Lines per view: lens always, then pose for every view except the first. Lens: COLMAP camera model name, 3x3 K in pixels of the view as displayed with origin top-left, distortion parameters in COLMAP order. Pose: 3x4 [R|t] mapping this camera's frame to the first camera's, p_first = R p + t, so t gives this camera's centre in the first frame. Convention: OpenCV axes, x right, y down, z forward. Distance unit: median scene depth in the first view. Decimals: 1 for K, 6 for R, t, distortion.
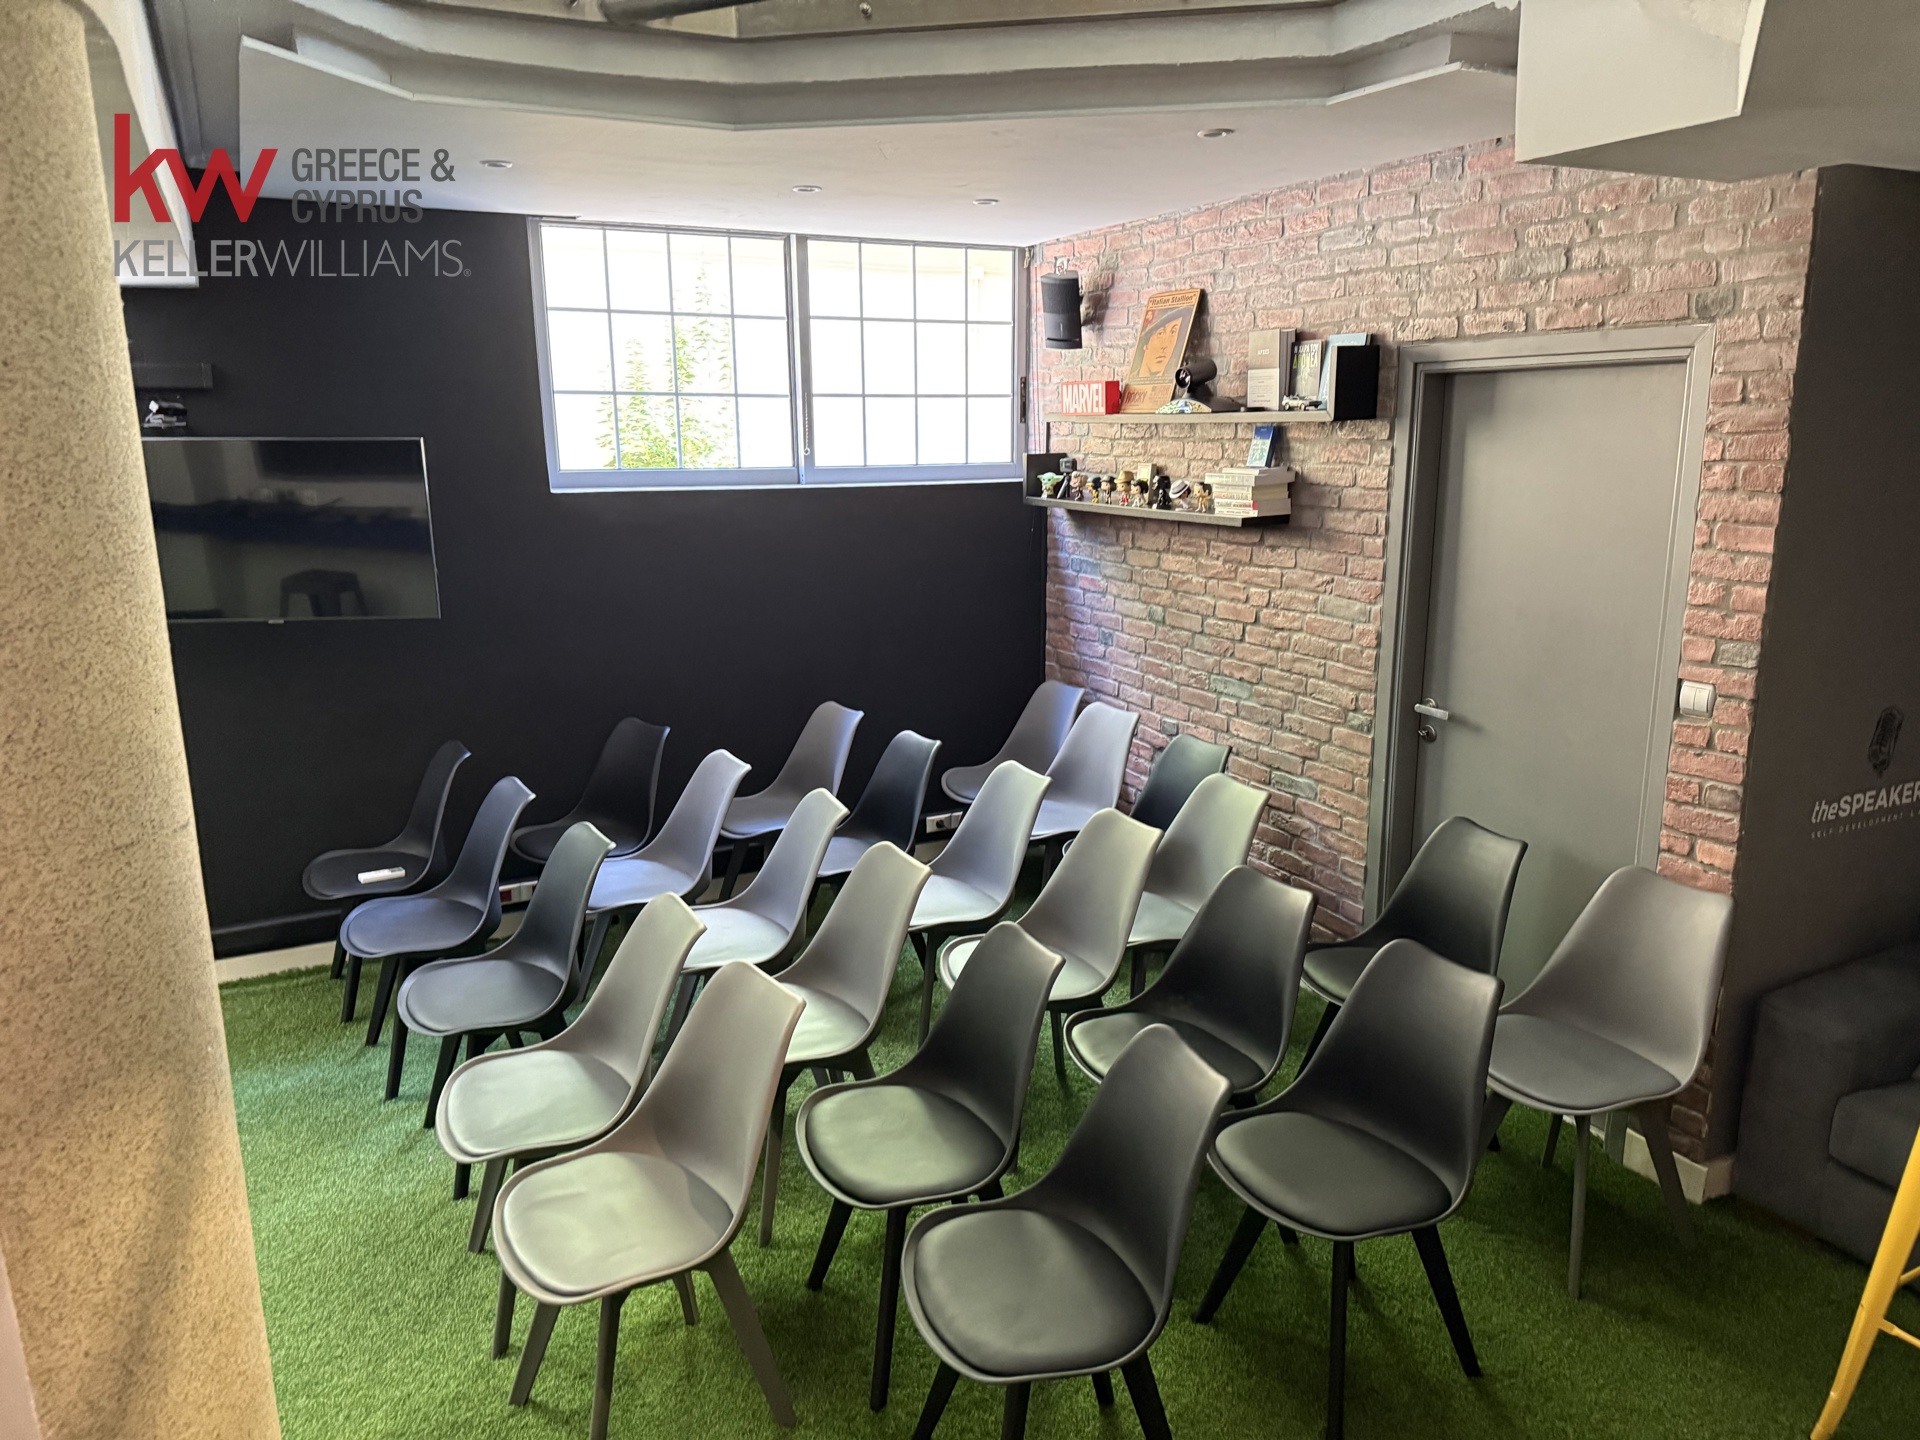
lens RADIAL K [[1335.3, 0, 954.6], [0, 1335.3, 726.9], [0, 0, 1]] dist [0.125436, -0.123658]
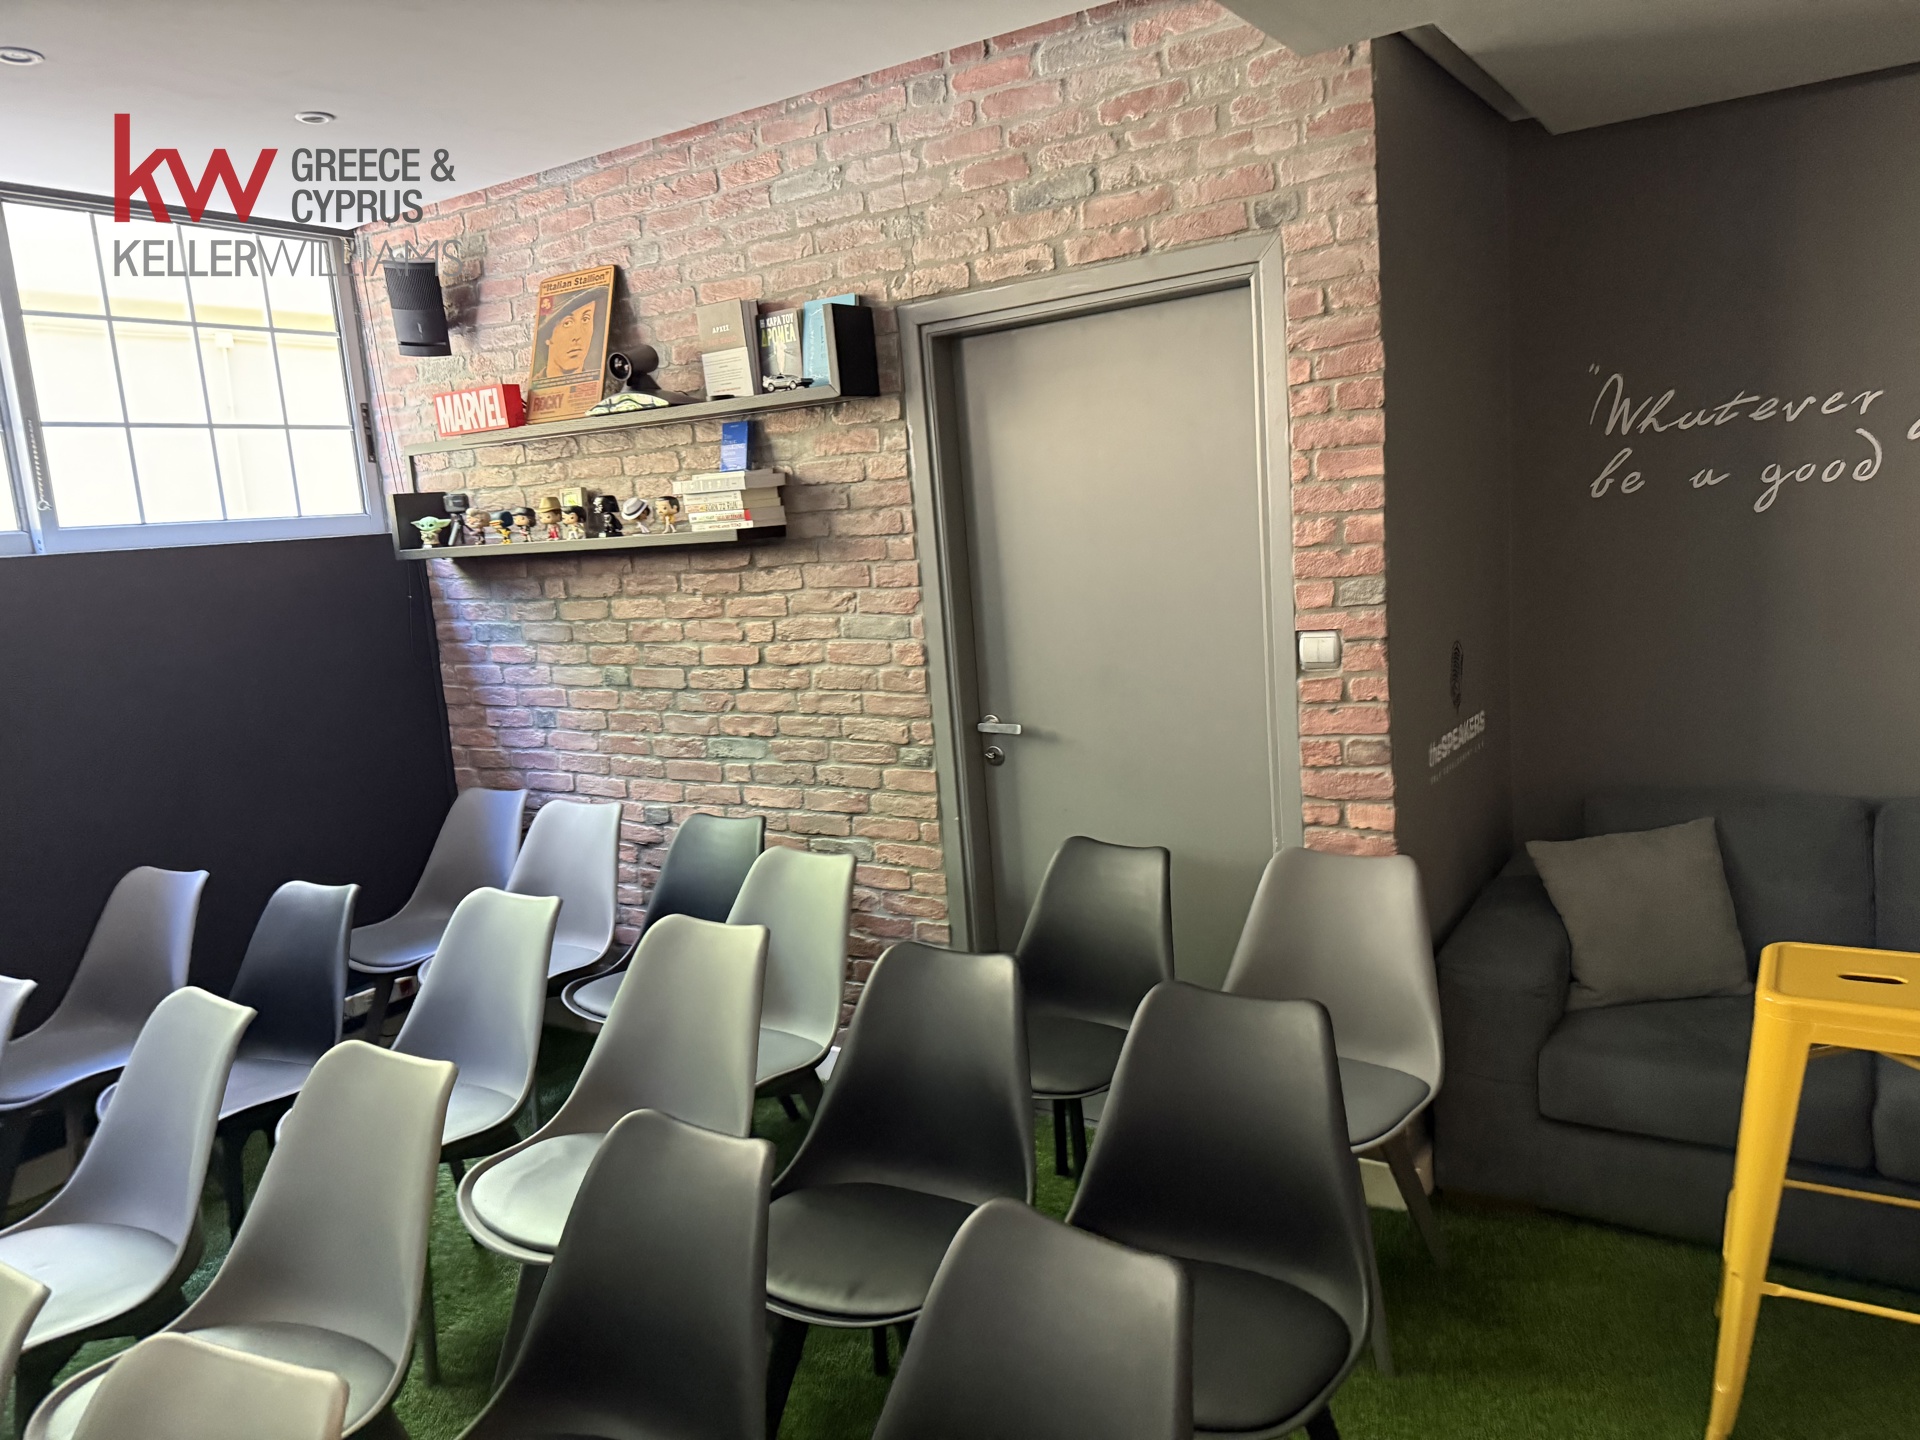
lens RADIAL K [[1297.5, 0, 981.0], [0, 1297.5, 721.2], [0, 0, 1]] dist [0.182005, -0.350658]
pose [[0.856999, -0.134847, 0.497363, -0.067870], [0.180564, 0.982545, -0.044736, 0.019033], [-0.482649, 0.128145, 0.866388, 0.288034]]
